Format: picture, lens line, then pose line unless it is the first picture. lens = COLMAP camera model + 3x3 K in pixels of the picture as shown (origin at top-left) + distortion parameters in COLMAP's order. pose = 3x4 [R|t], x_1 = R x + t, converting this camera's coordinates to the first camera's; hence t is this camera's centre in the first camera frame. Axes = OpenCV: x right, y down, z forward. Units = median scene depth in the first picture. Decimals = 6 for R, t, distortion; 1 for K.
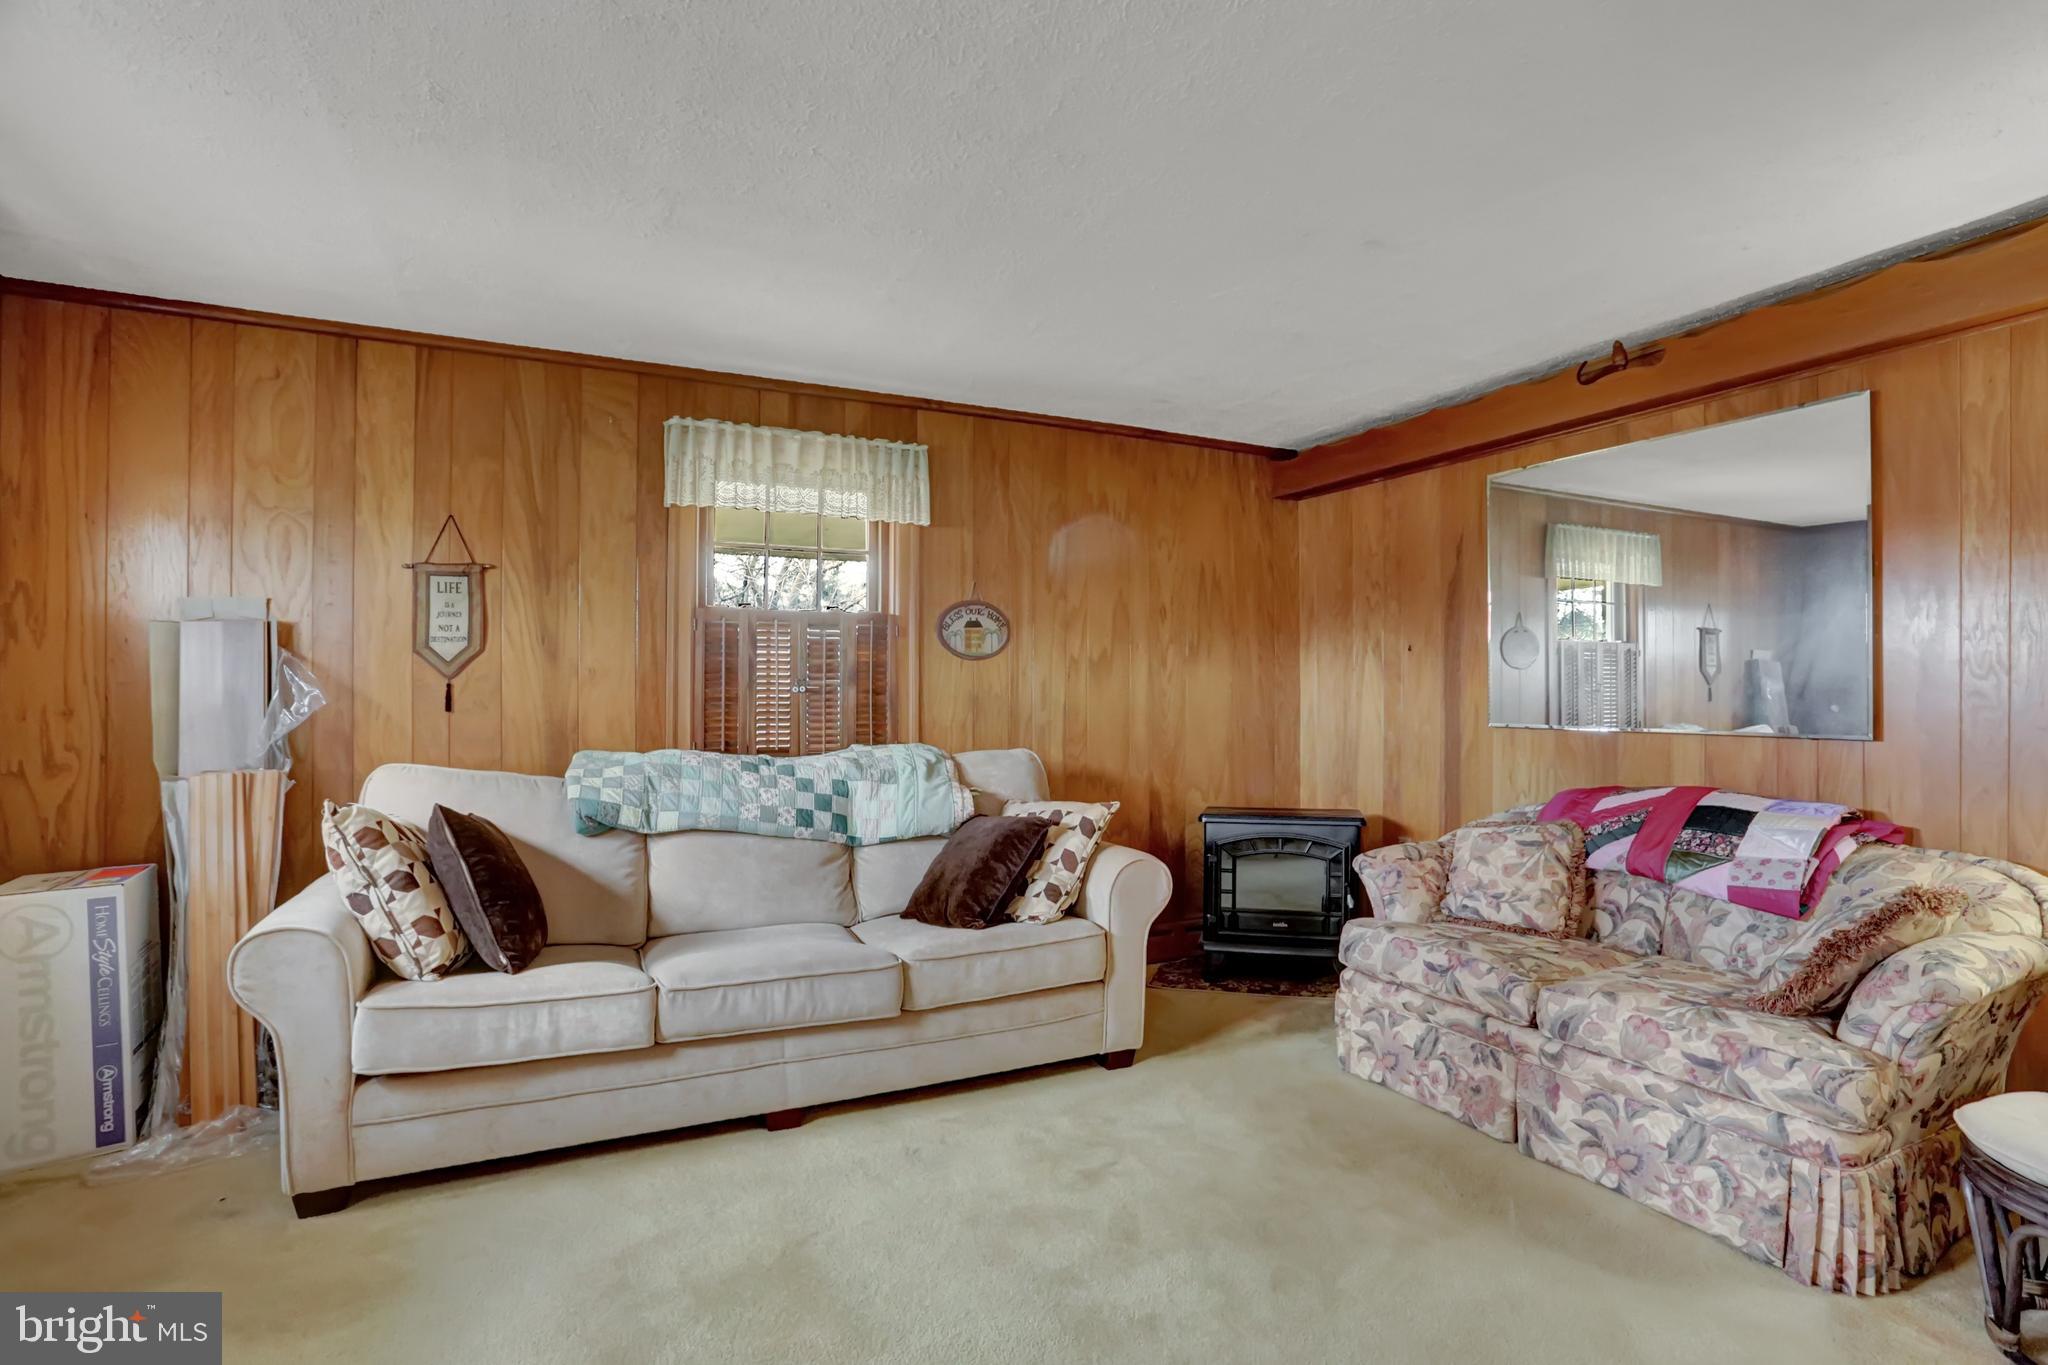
lens RADIAL K [[984.2, 0, 1024.0], [0, 984.2, 682.5], [0, 0, 1]] dist [-0.058438, 0.020785]
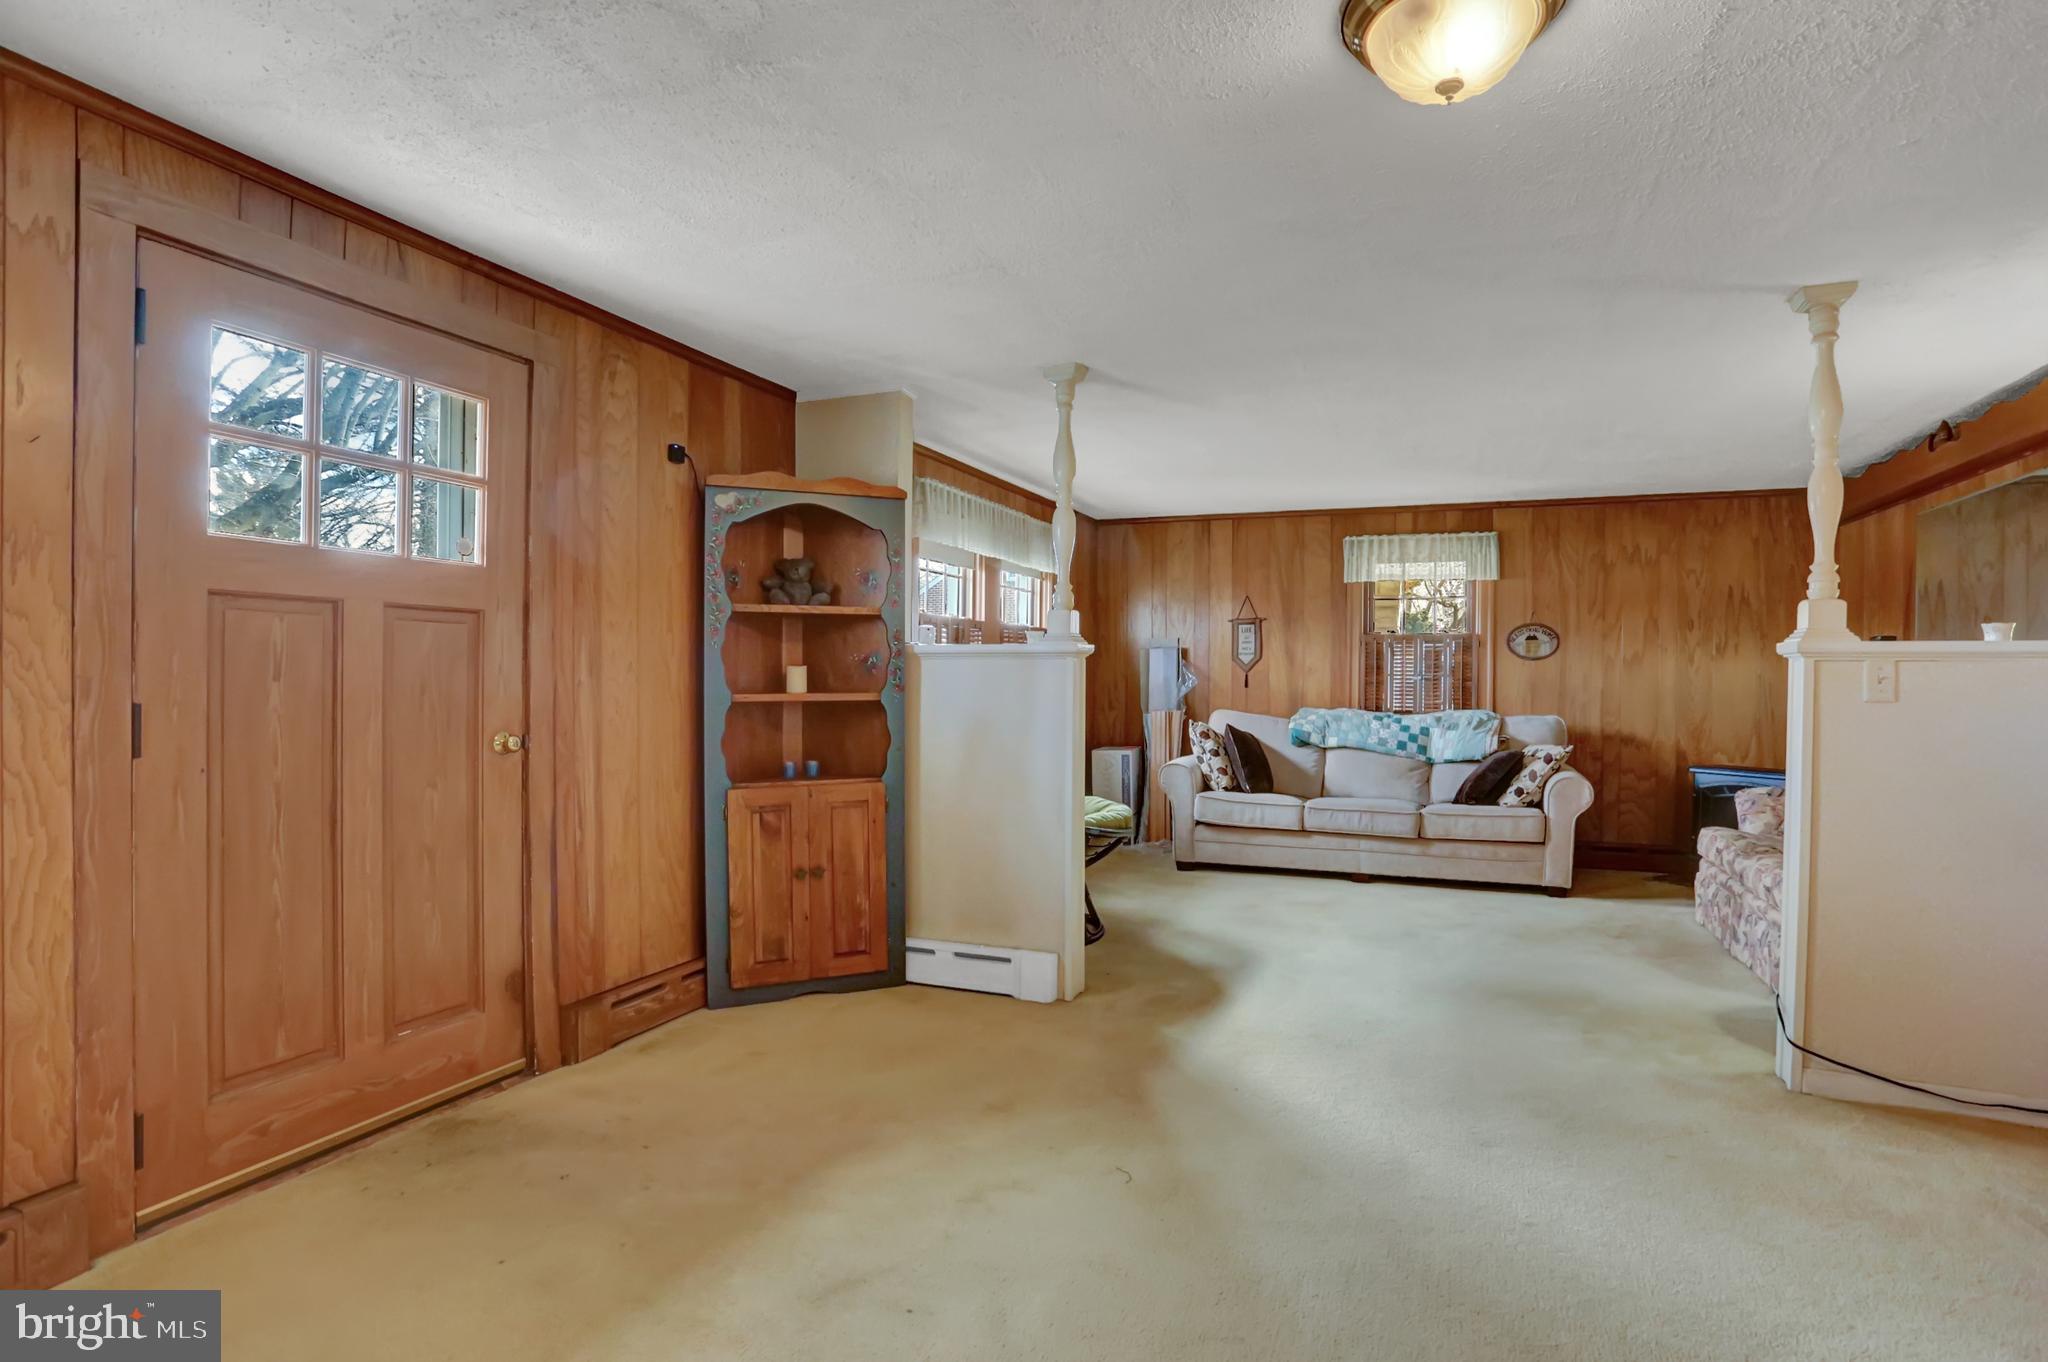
lens RADIAL K [[984.2, 0, 1024.0], [0, 984.2, 681.0], [0, 0, 1]] dist [-0.058438, 0.020785]
pose [[0.642562, 0.008884, -0.766182, 0.774118], [0.002099, 0.999909, 0.013354, -0.014481], [0.766231, -0.010189, 0.642485, -0.800189]]
